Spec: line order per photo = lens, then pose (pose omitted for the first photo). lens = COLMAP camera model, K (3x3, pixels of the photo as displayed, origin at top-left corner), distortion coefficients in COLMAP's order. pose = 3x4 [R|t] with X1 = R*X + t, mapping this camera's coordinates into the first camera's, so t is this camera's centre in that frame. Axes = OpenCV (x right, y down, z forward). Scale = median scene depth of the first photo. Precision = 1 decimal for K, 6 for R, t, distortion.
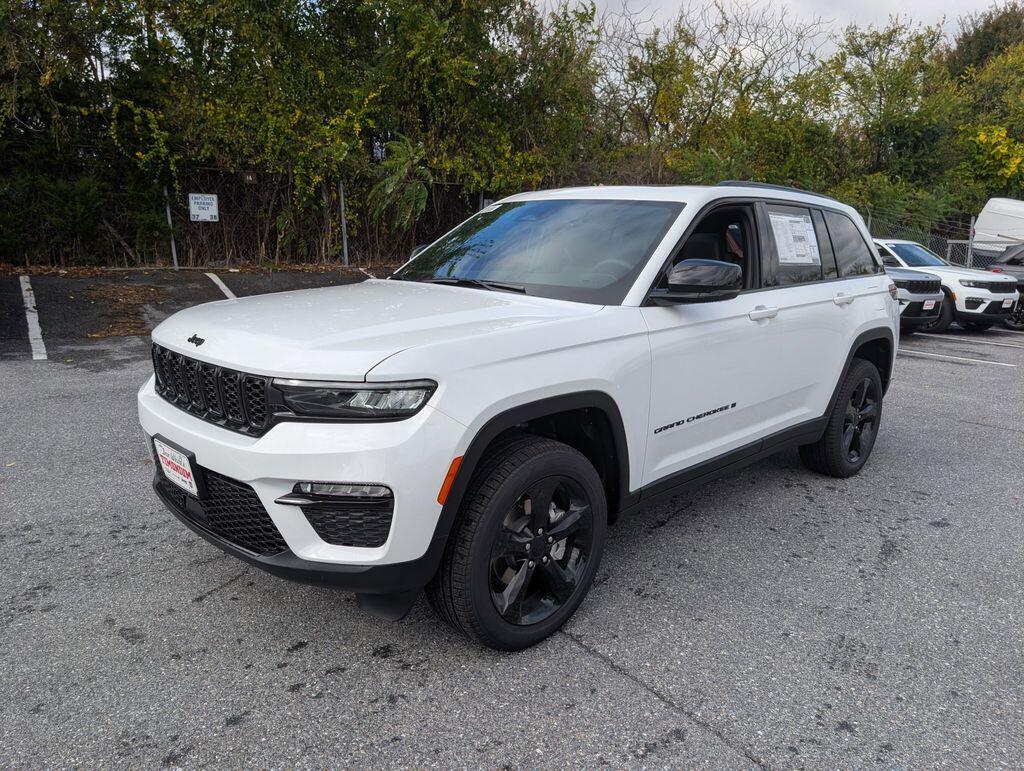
lens RADIAL K [[807.0, 0, 503.1], [0, 807.0, 388.4], [0, 0, 1]] dist [0.027226, -0.042414]
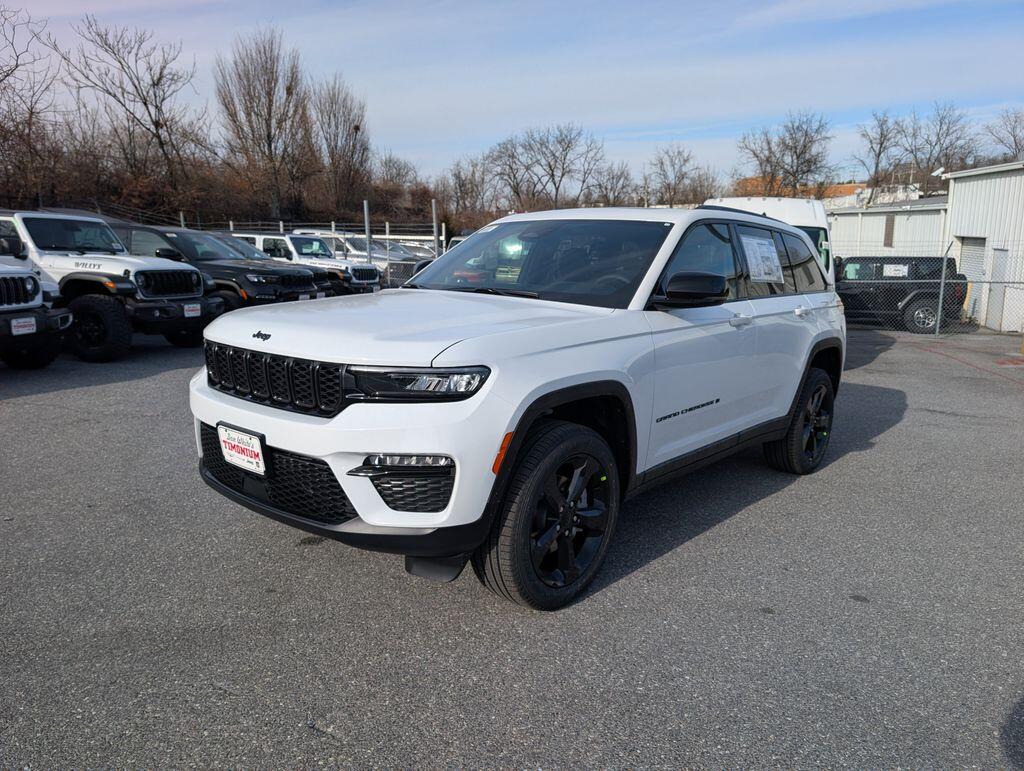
lens RADIAL K [[807.0, 0, 502.6], [0, 807.0, 381.6], [0, 0, 1]] dist [0.027226, -0.042414]
pose [[0.997132, -0.001680, 0.075668, -0.130544], [0.004816, 0.999136, -0.041269, 0.051011], [-0.075534, 0.041515, 0.996279, -0.136824]]
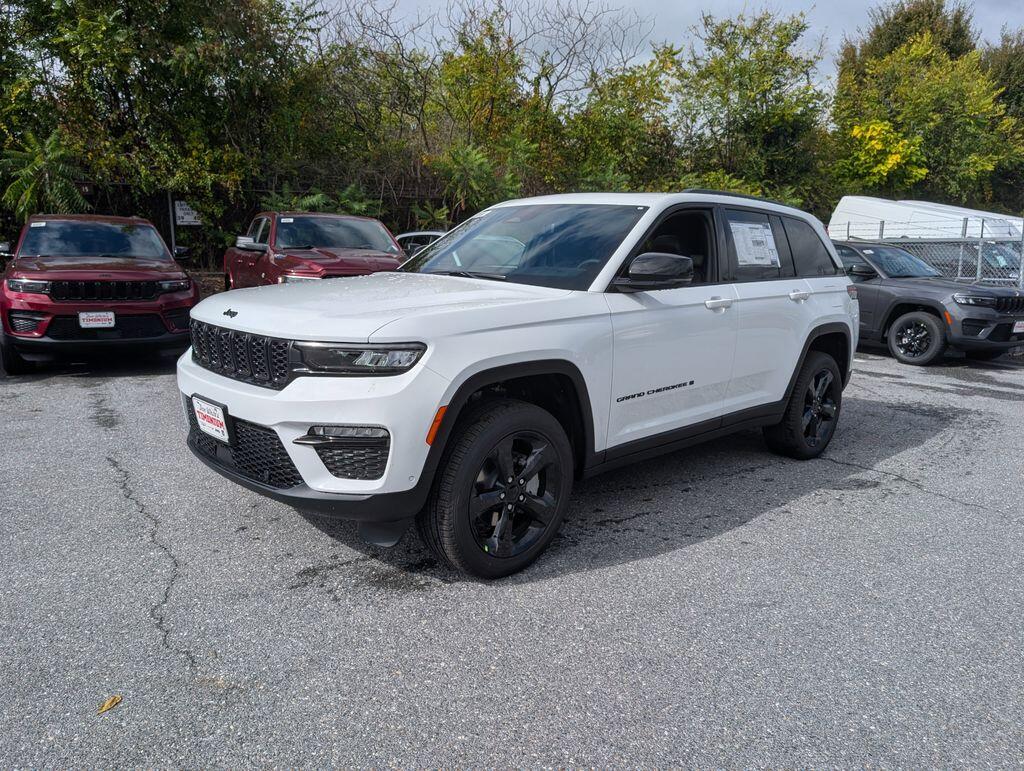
lens RADIAL K [[807.0, 0, 504.8], [0, 807.0, 382.0], [0, 0, 1]] dist [0.027226, -0.042414]
pose [[0.999858, 0.011766, -0.012075, 0.044564], [-0.012061, 0.999624, -0.024636, 0.066142], [0.011780, 0.024778, 0.999624, -0.191616]]
